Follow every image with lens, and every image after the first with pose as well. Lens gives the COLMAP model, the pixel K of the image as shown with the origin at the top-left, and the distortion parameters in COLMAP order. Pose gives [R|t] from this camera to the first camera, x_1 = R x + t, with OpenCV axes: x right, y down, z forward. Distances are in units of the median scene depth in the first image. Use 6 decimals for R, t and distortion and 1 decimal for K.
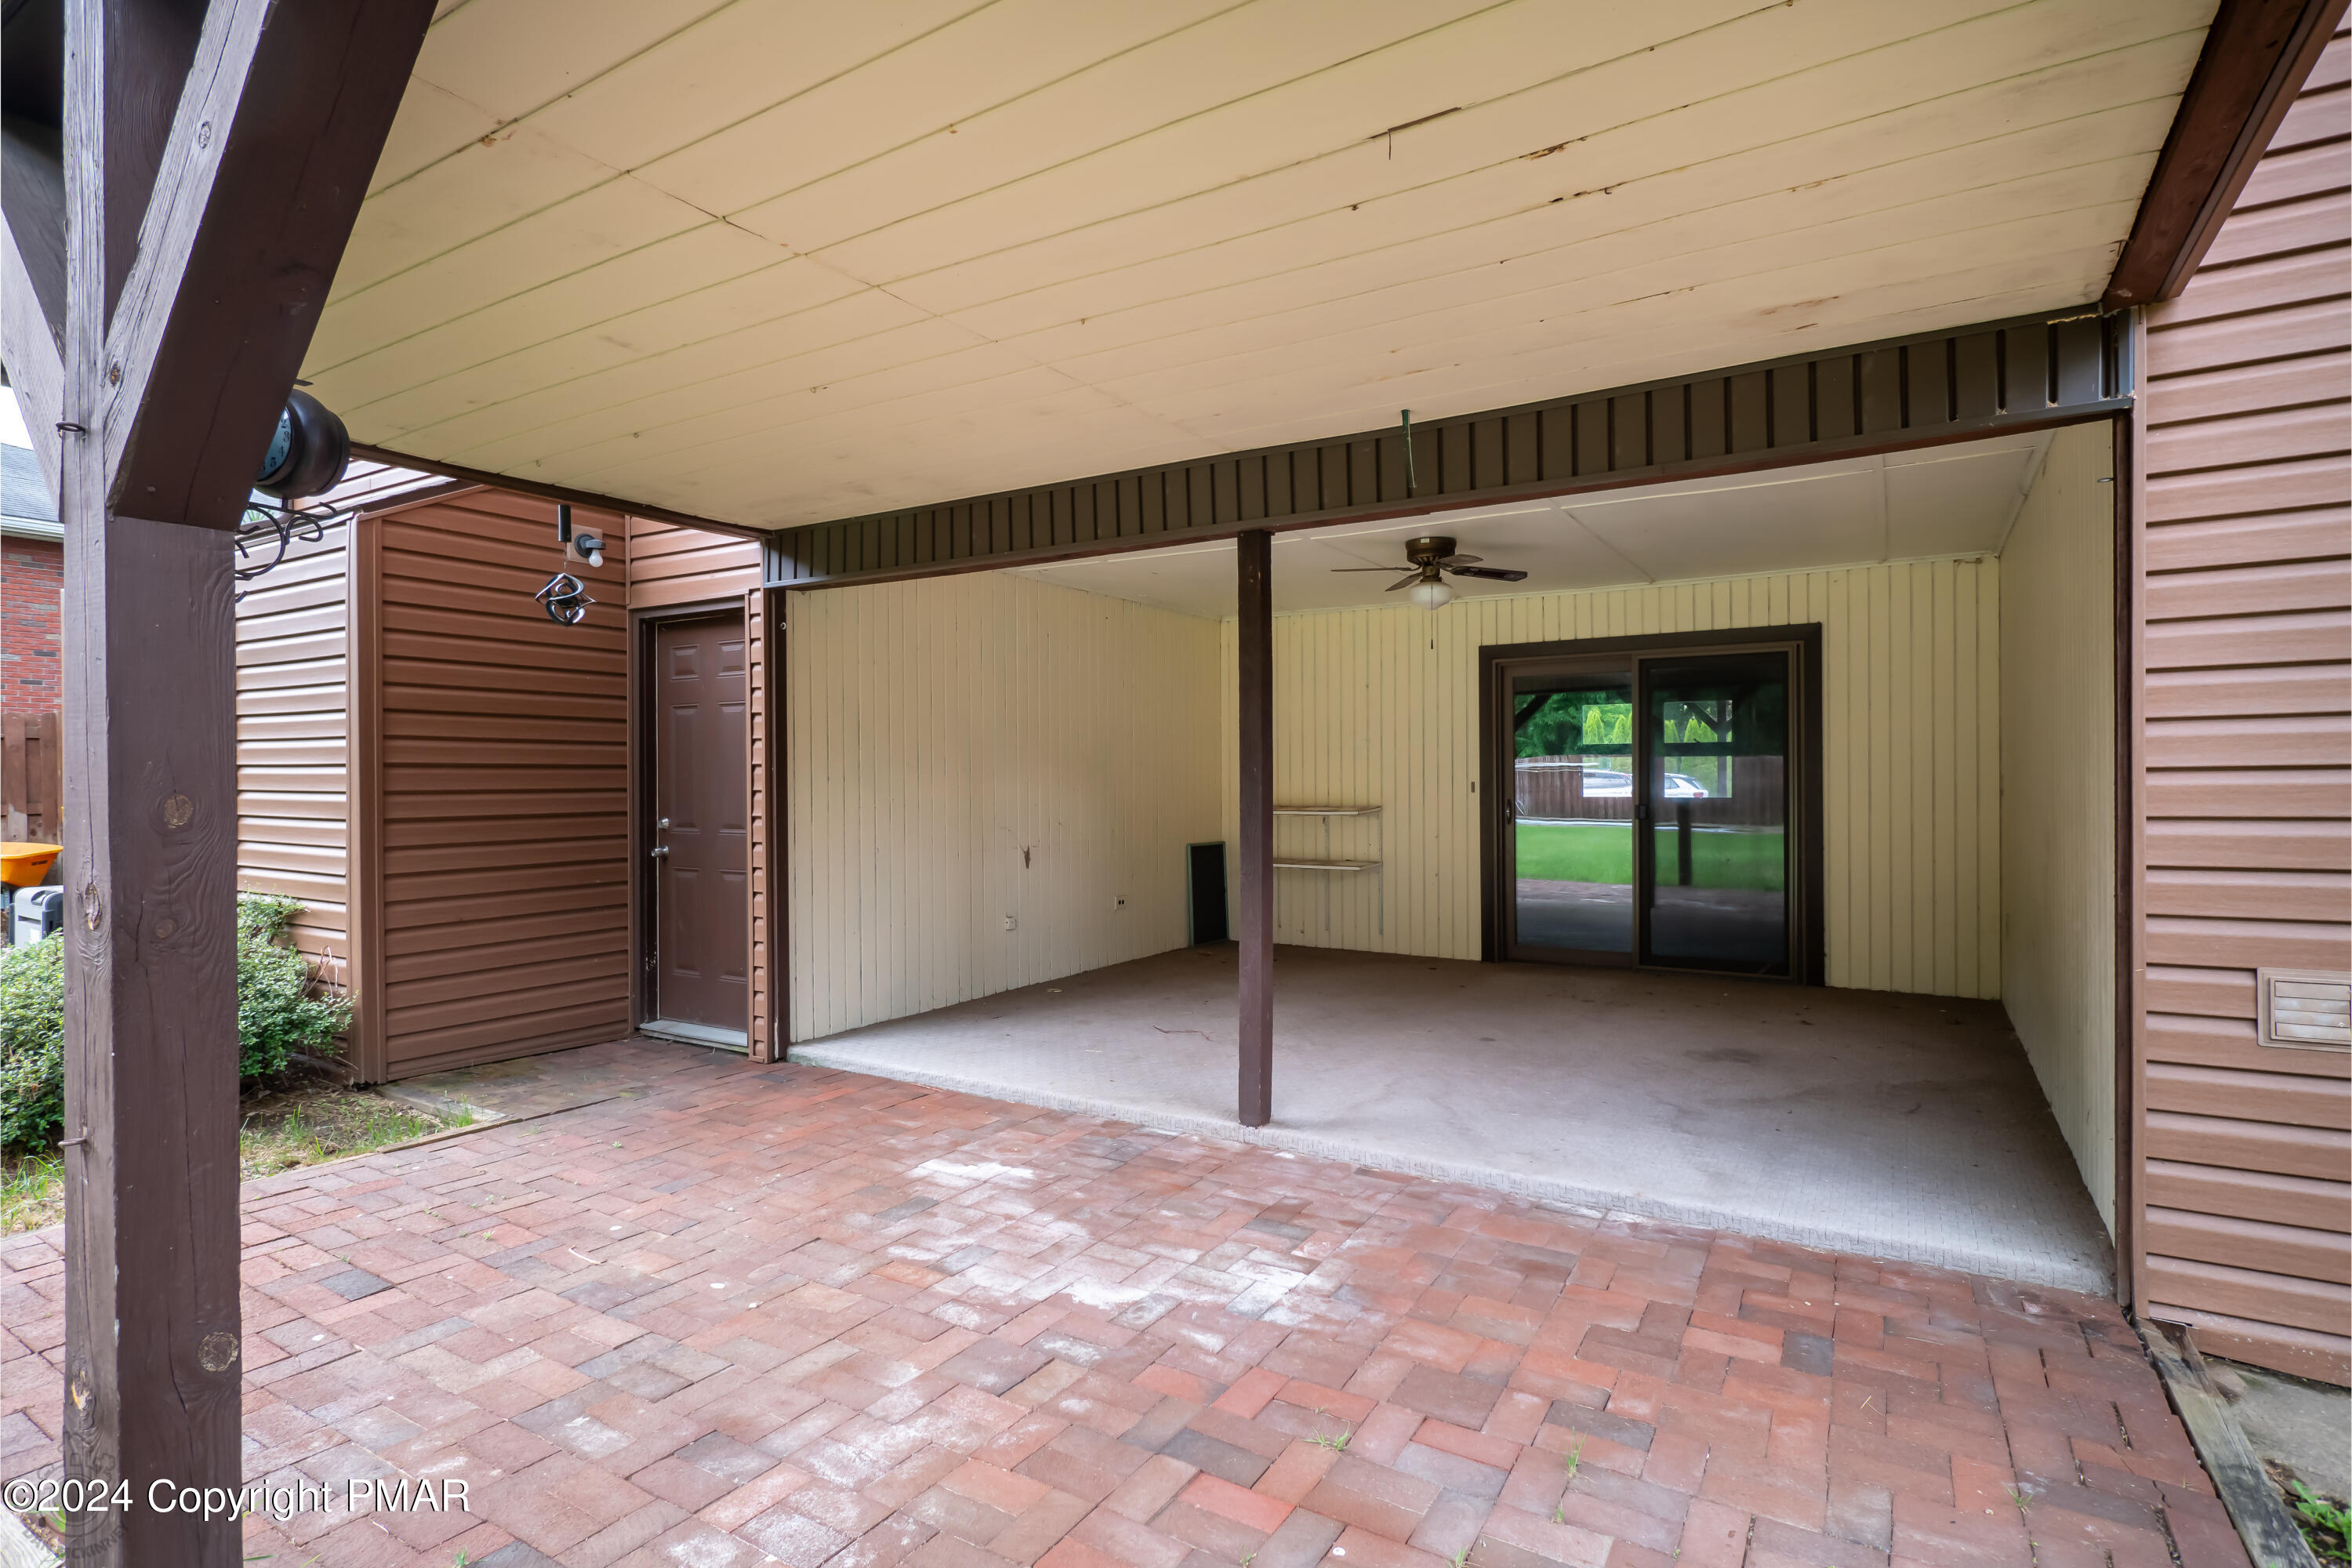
lens RADIAL K [[1165.3, 0, 1176.0], [0, 1165.3, 784.0], [0, 0, 1]] dist [-0.000291, -0.000061]
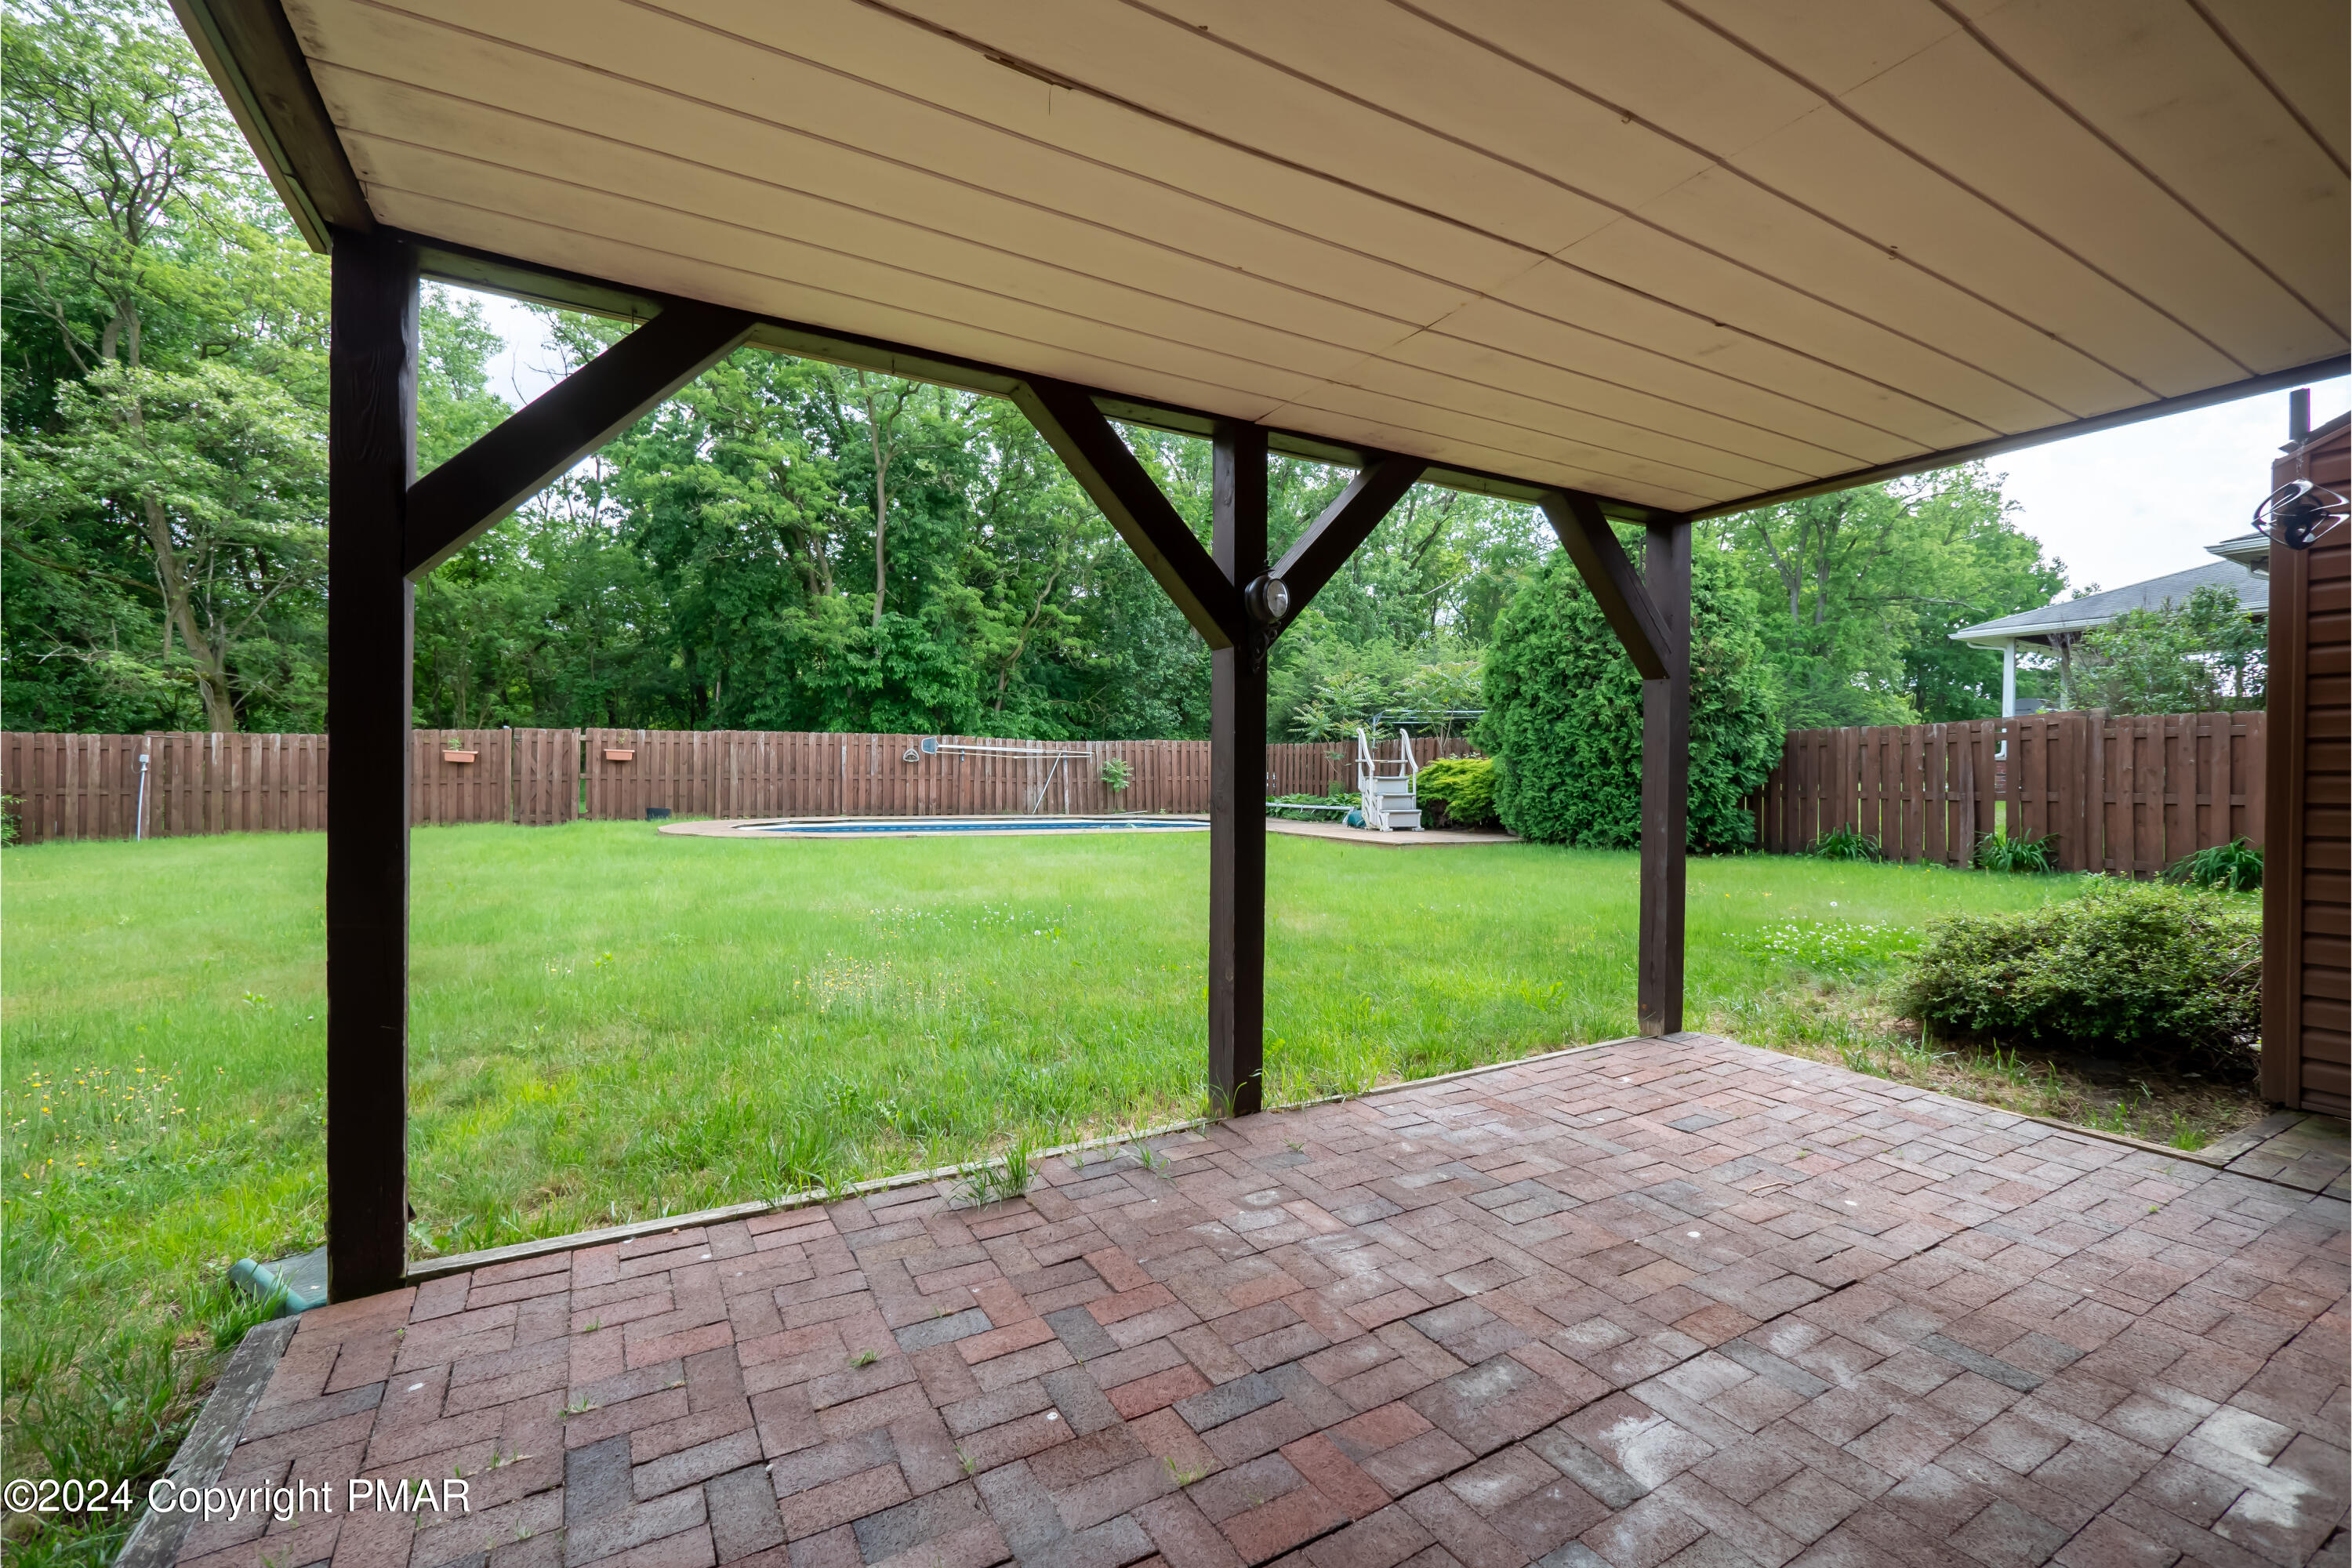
lens RADIAL K [[998.8, 0, 1176.0], [0, 998.8, 784.0], [0, 0, 1]] dist [0.000638, 0.000138]
pose [[-0.475720, 0.006739, -0.879571, 0.592890], [-0.008243, 0.999893, 0.012119, 0.021823], [0.879558, 0.013015, -0.475613, 0.990281]]
